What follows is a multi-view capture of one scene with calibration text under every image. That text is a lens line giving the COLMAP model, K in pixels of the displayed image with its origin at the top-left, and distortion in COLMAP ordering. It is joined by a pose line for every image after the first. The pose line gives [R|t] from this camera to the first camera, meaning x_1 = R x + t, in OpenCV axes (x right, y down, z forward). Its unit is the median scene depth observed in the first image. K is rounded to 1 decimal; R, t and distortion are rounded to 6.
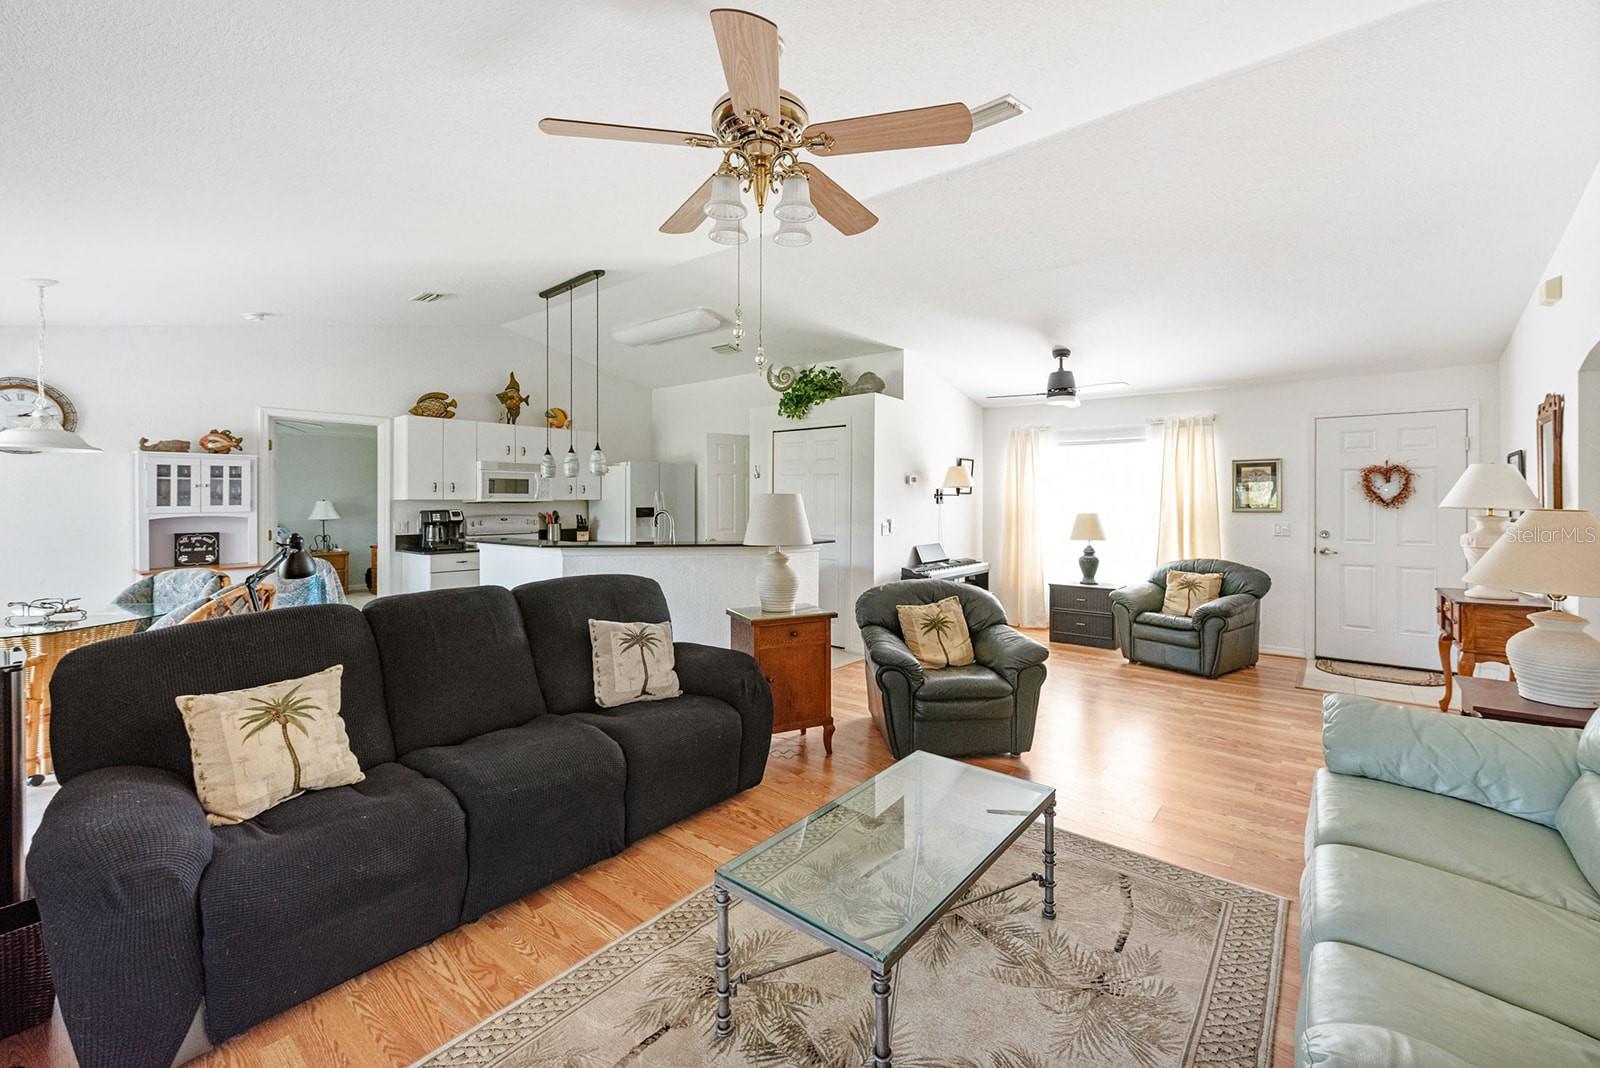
lens RADIAL K [[662.2, 0, 808.2], [0, 662.2, 498.3], [0, 0, 1]] dist [0.010230, -0.002037]
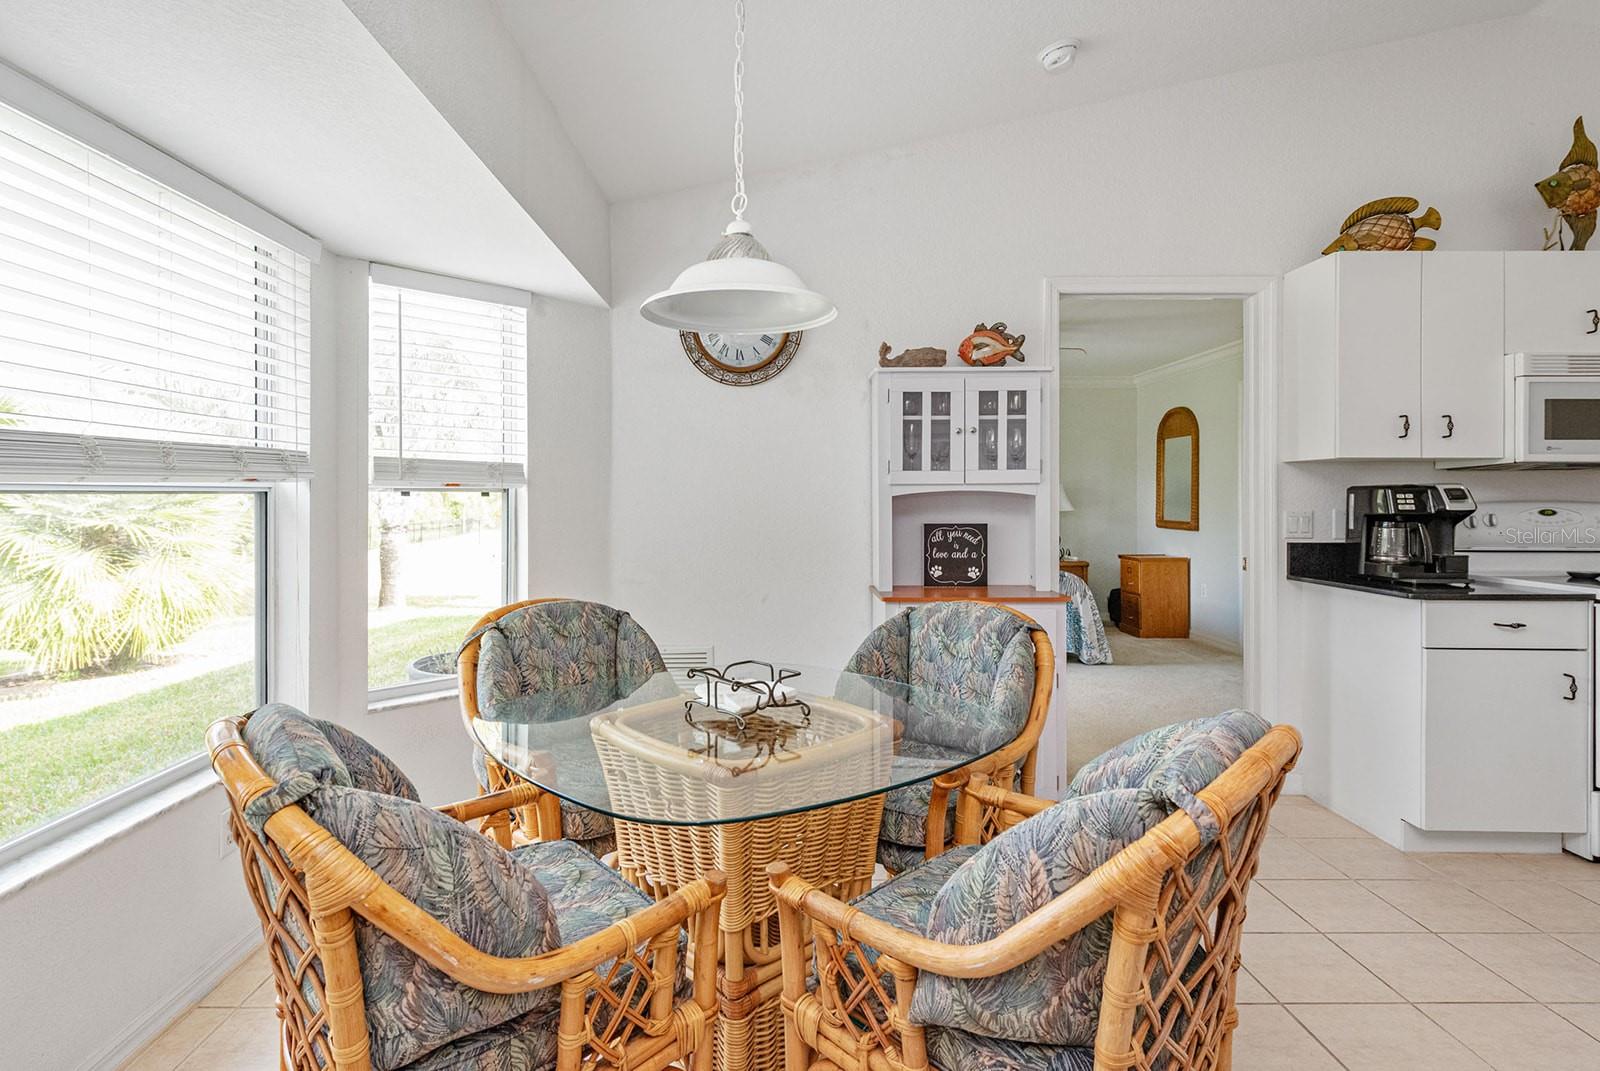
lens RADIAL K [[808.0, 0, 760.2], [0, 808.0, 499.3], [0, 0, 1]] dist [-0.004009, 0.000131]
pose [[0.624951, 0.003099, -0.780658, -0.469156], [0.000524, 0.999990, 0.004389, 0.027150], [0.780664, -0.003151, 0.624944, 0.439003]]
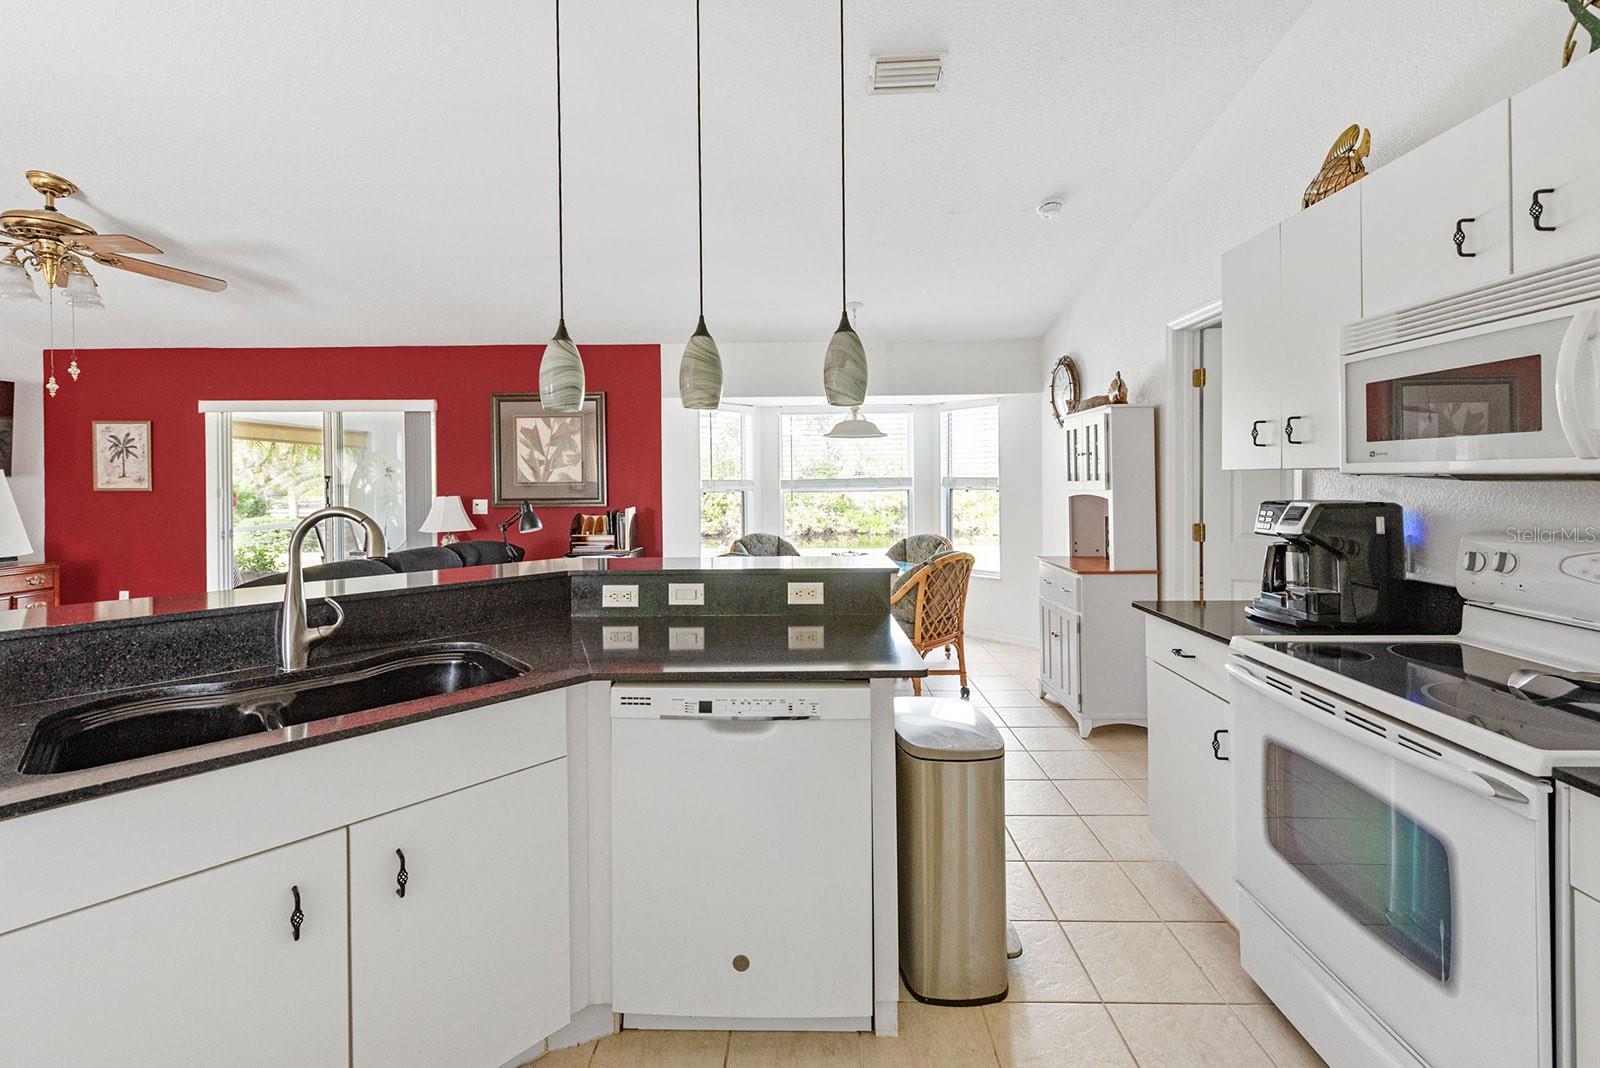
lens RADIAL K [[660.2, 0, 815.5], [0, 660.2, 489.1], [0, 0, 1]] dist [0.007322, -0.000867]
pose [[-0.774255, 0.016433, -0.632661, -0.176165], [0.009421, 0.999851, 0.014441, 0.005707], [0.632804, 0.005221, -0.774295, 1.235822]]
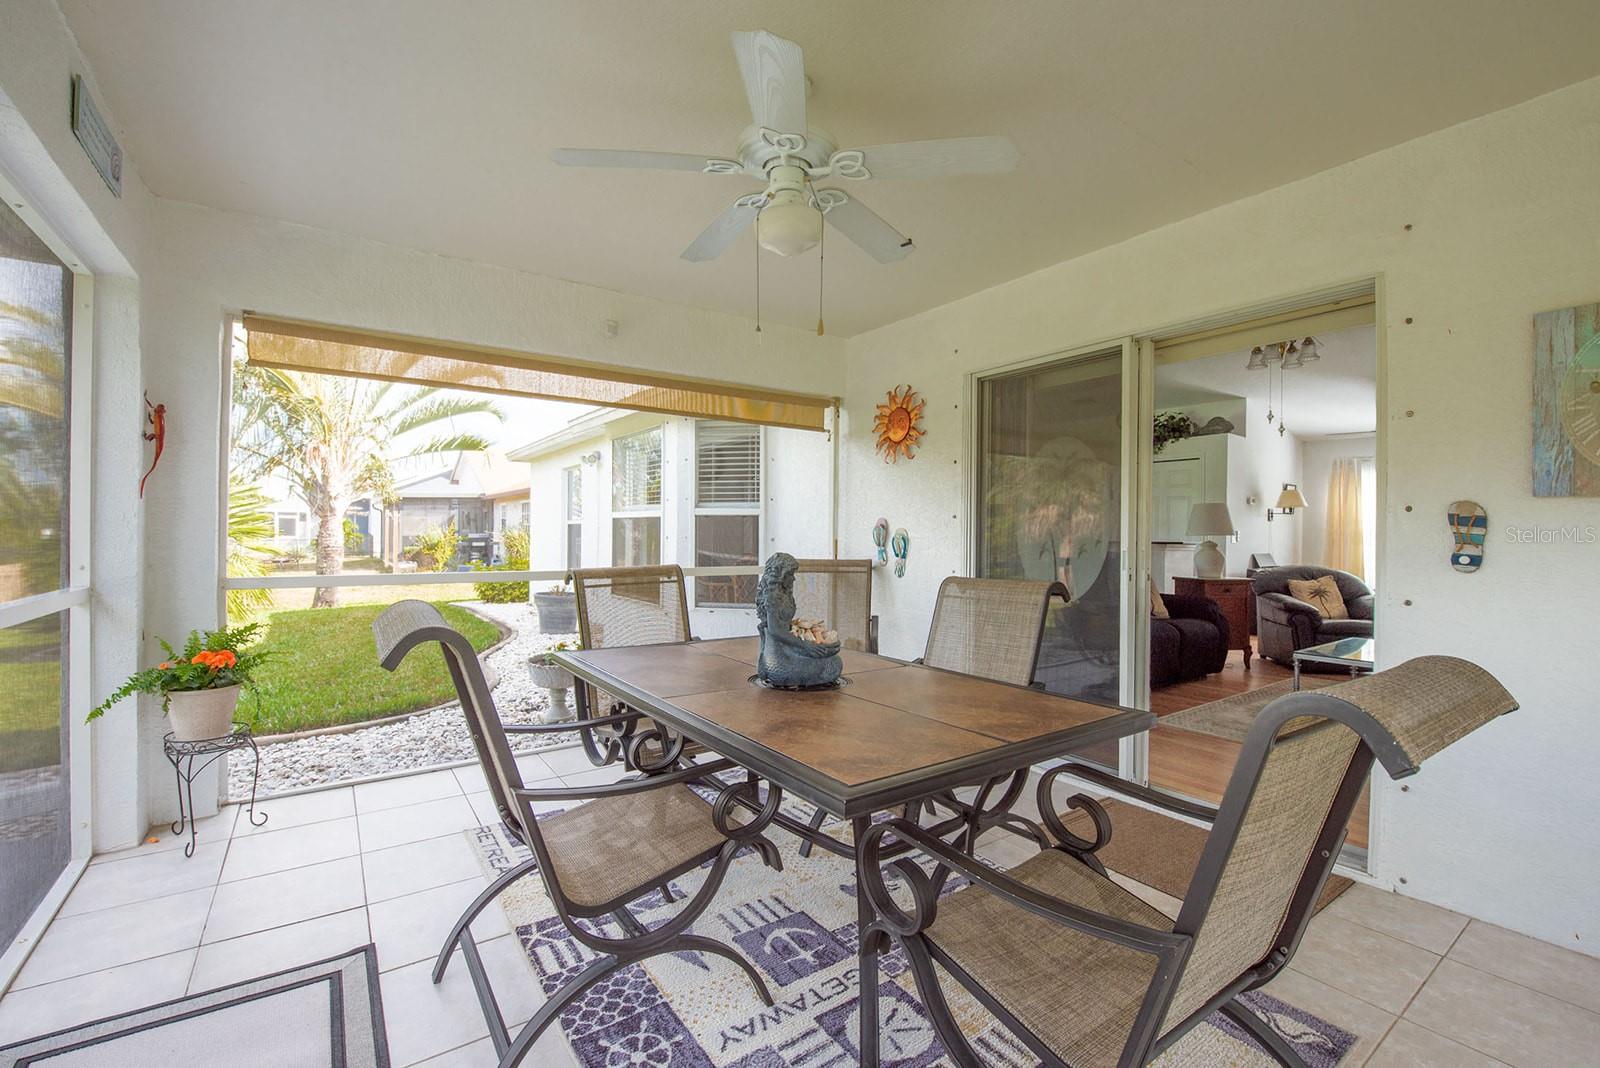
lens RADIAL K [[662.2, 0, 835.7], [0, 662.2, 537.4], [0, 0, 1]] dist [0.010230, -0.002037]
pose [[0.968788, 0.013274, -0.247537, -0.333057], [-0.011392, 0.999894, 0.009034, 0.045155], [0.247630, -0.005932, 0.968836, -0.482102]]
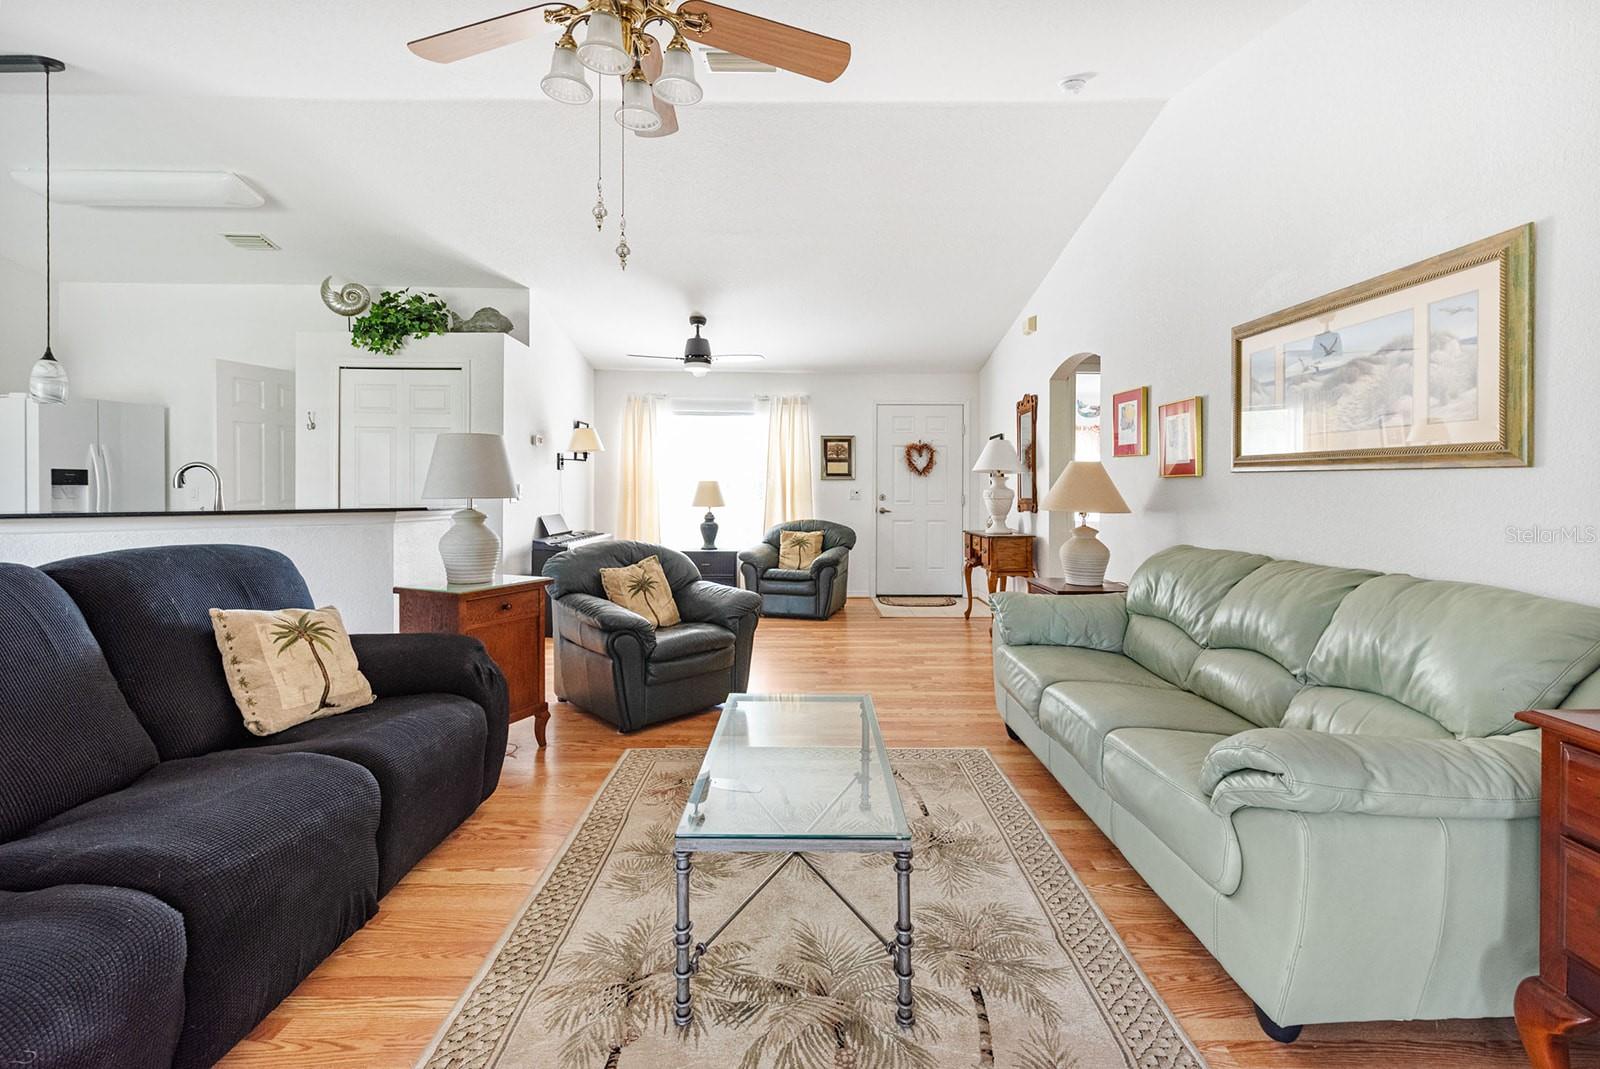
lens RADIAL K [[705.2, 0, 813.8], [0, 705.2, 489.7], [0, 0, 1]] dist [0.003512, -0.000597]
pose [[0.769469, 0.000895, 0.638684, -0.174128], [-0.005675, 0.999969, 0.005436, 0.033538], [-0.638659, -0.007807, 0.769450, 0.059077]]
